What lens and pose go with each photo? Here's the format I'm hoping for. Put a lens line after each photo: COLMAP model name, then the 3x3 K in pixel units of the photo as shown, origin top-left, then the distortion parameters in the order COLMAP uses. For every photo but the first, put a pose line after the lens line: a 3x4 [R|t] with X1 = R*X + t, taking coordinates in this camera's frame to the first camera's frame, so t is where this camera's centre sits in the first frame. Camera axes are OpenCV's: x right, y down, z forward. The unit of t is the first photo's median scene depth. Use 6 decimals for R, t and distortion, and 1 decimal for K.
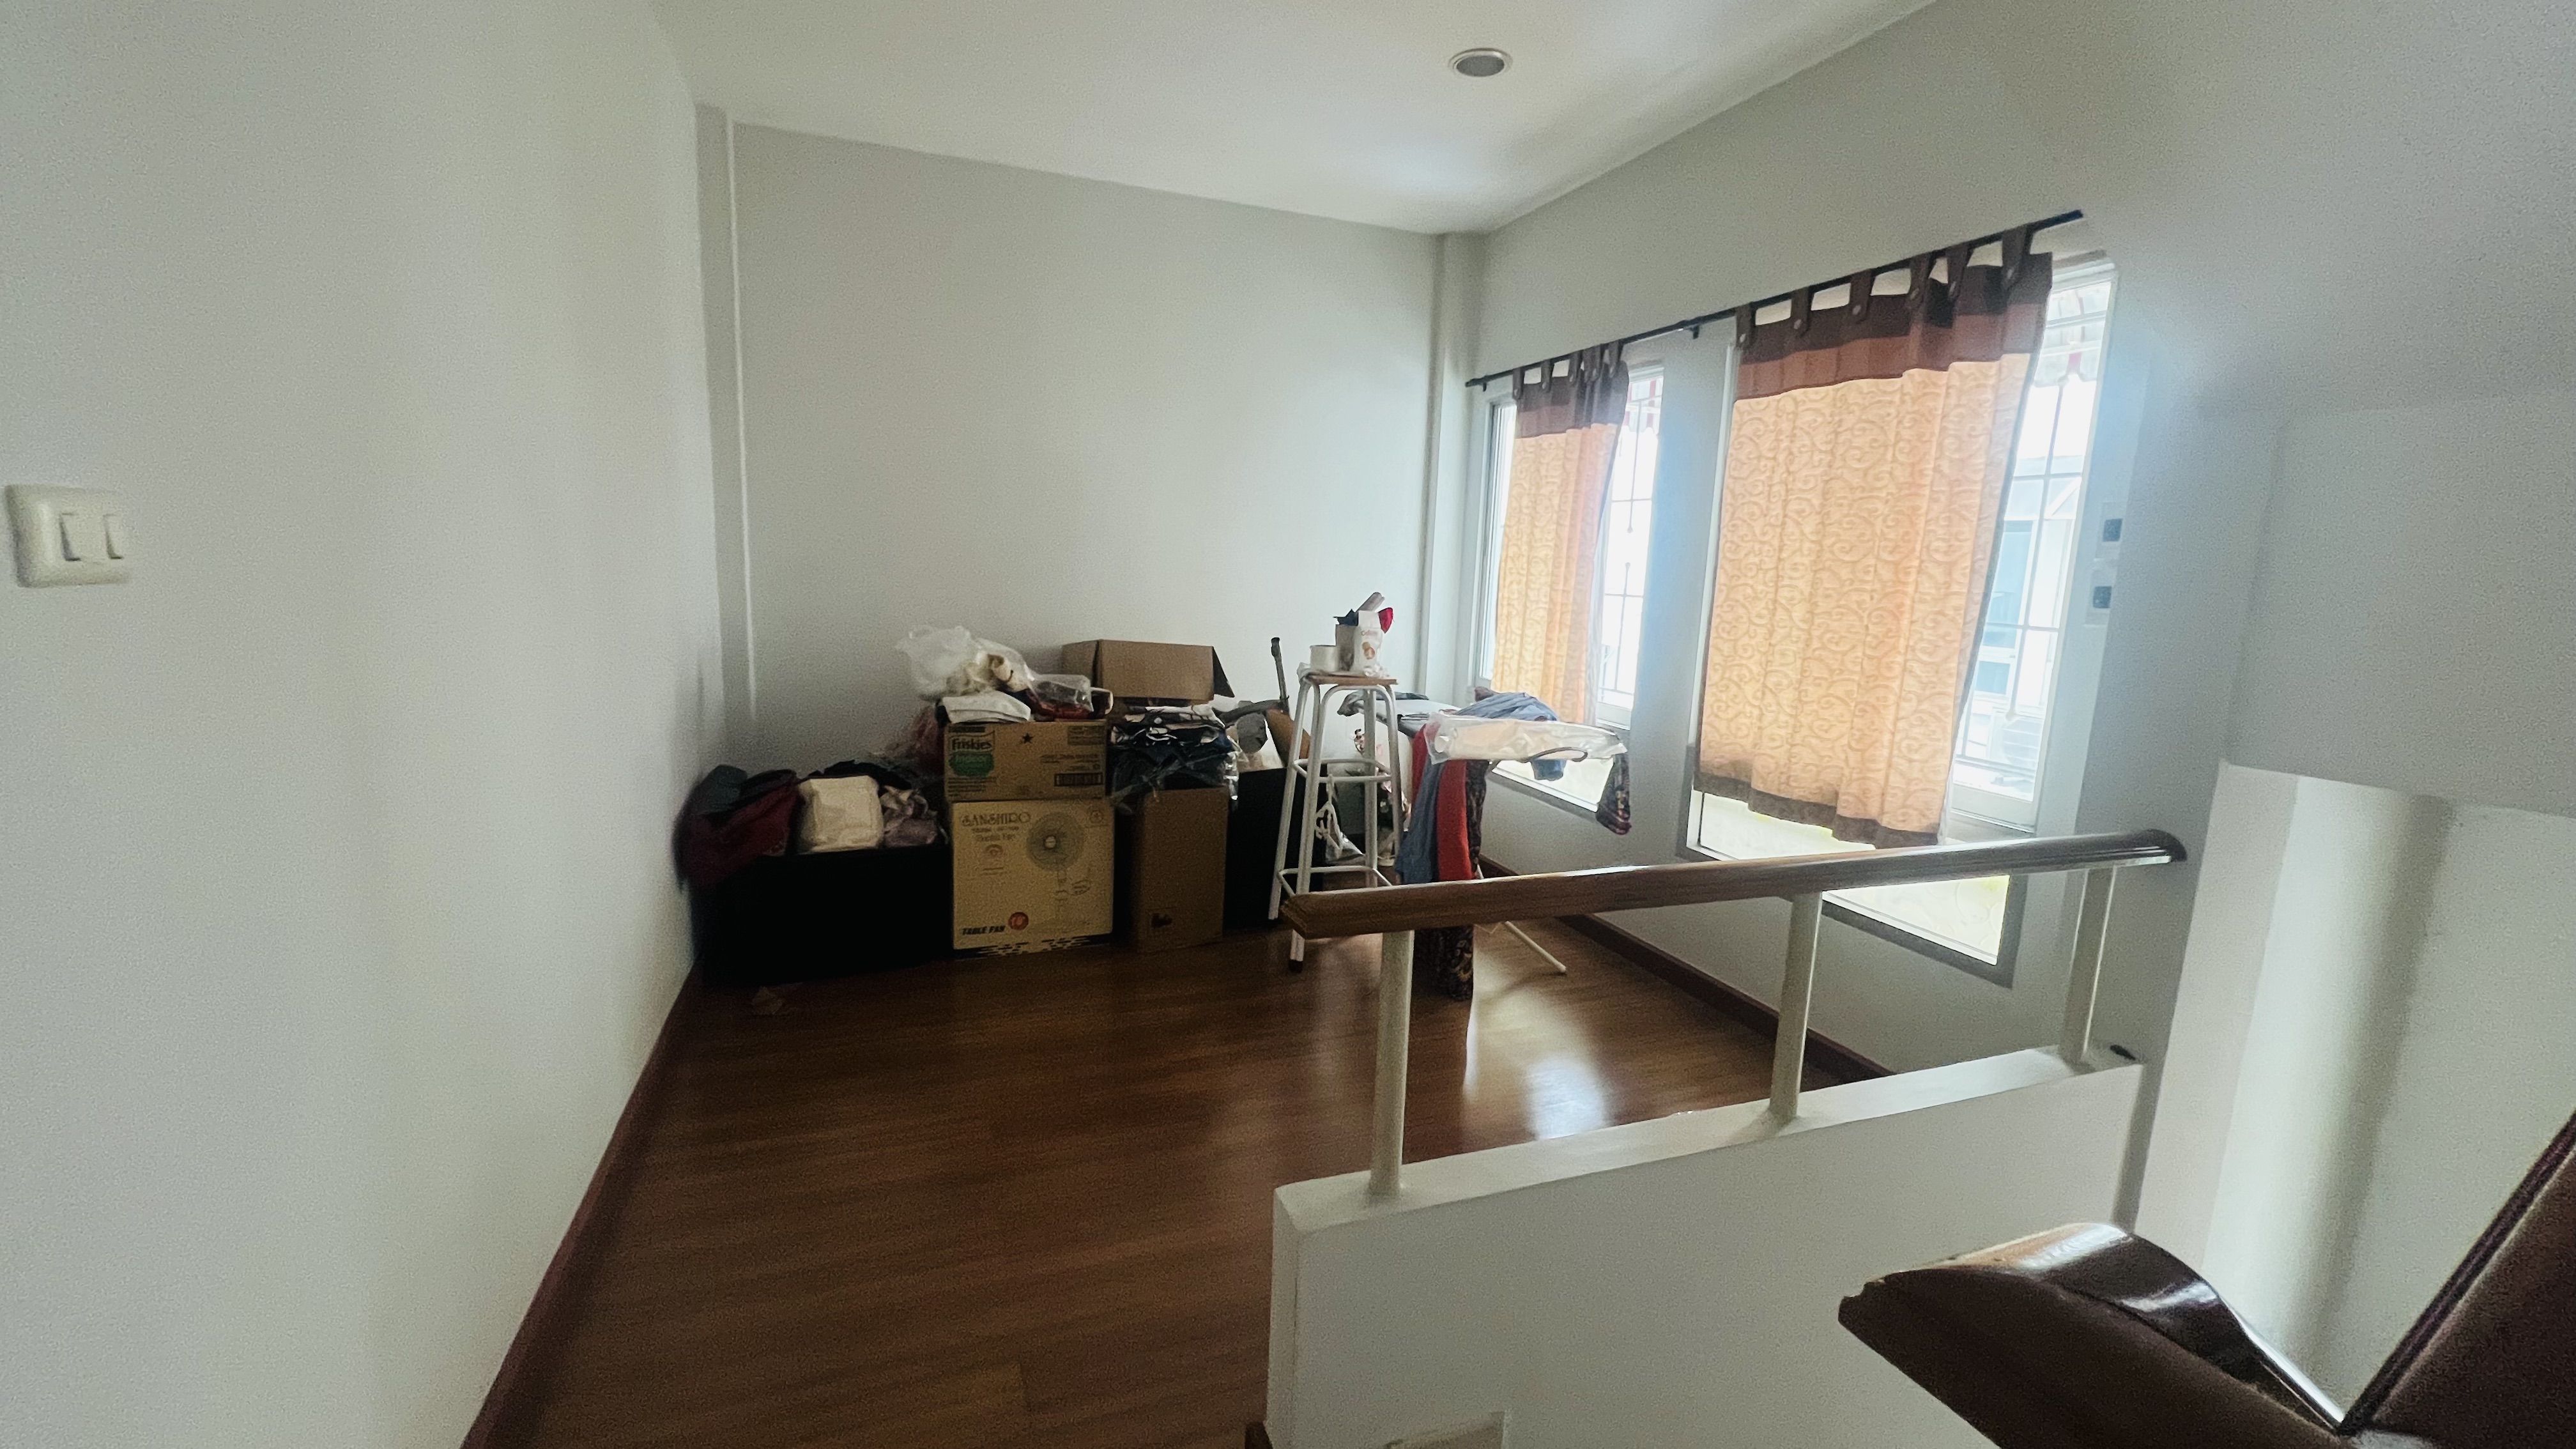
lens RADIAL K [[1037.7, 0, 1285.6], [0, 1037.7, 717.7], [0, 0, 1]] dist [-0.003192, -0.000088]
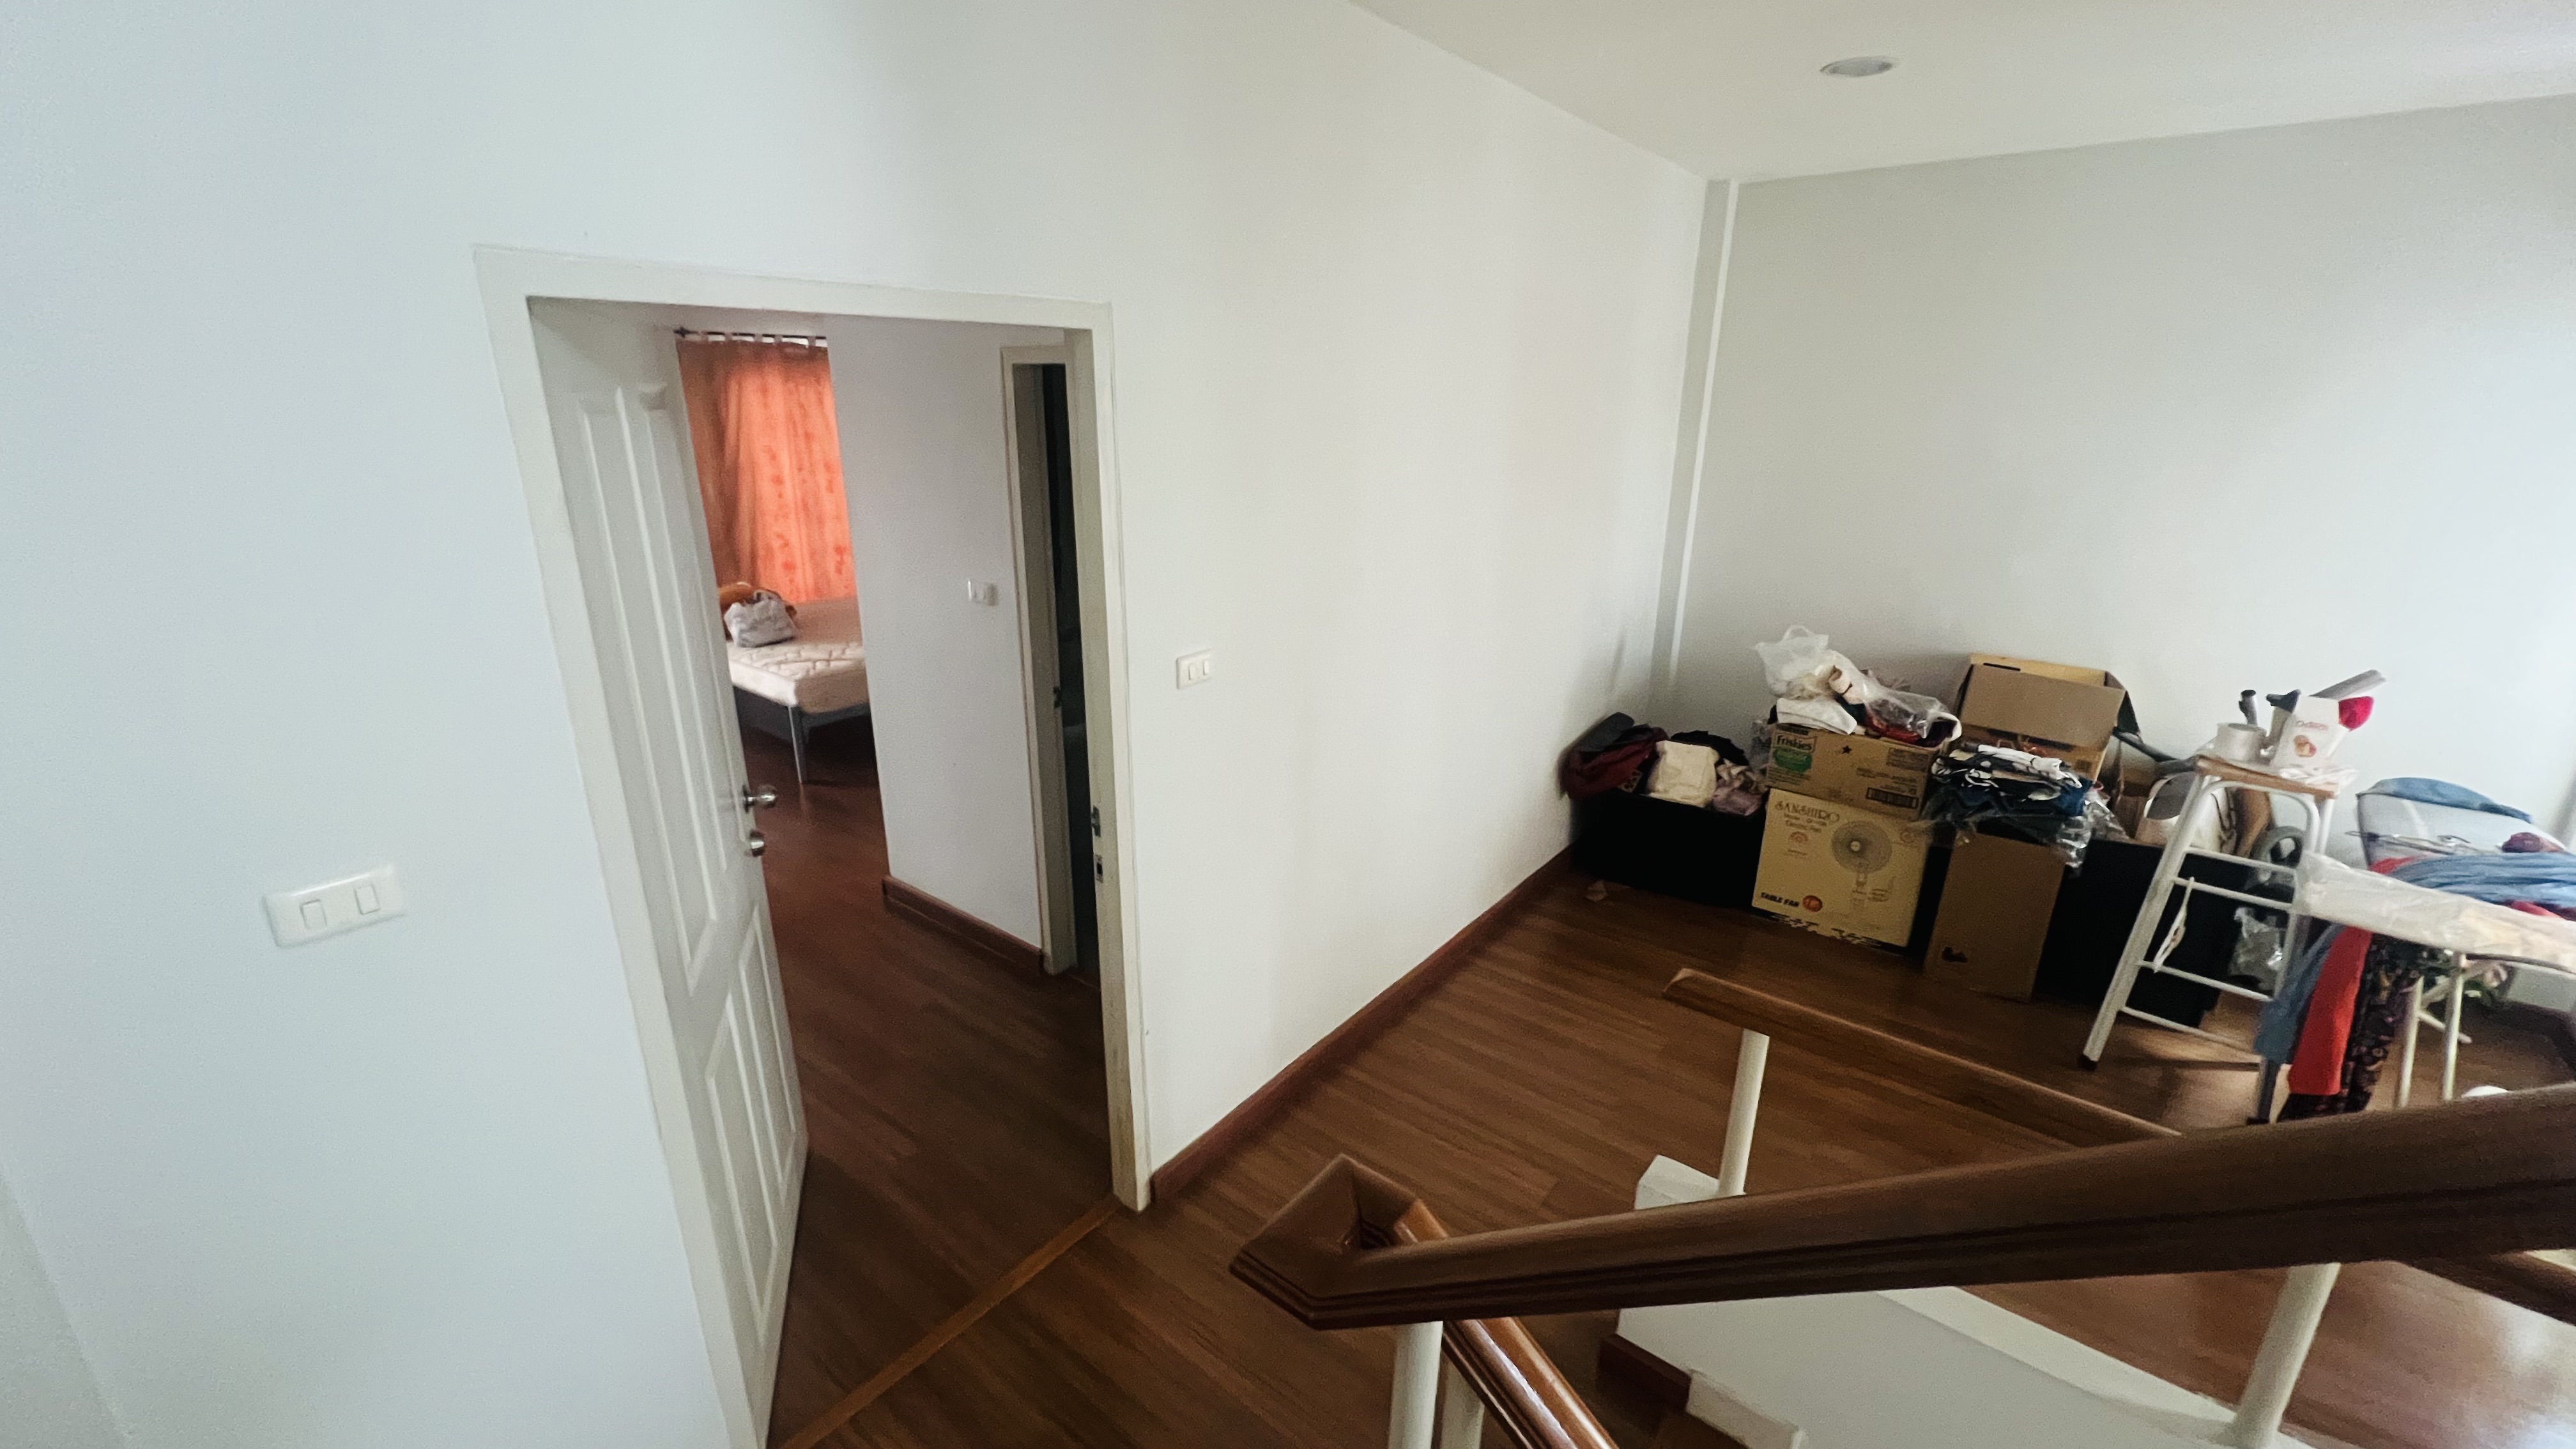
lens RADIAL K [[1035.2, 0, 1277.5], [0, 1035.2, 719.3], [0, 0, 1]] dist [-0.004899, -0.000069]
pose [[0.508804, 0.225303, -0.830878, 0.338966], [-0.115170, 0.974285, 0.193663, -0.151119], [0.853144, -0.002844, 0.521668, -0.078304]]
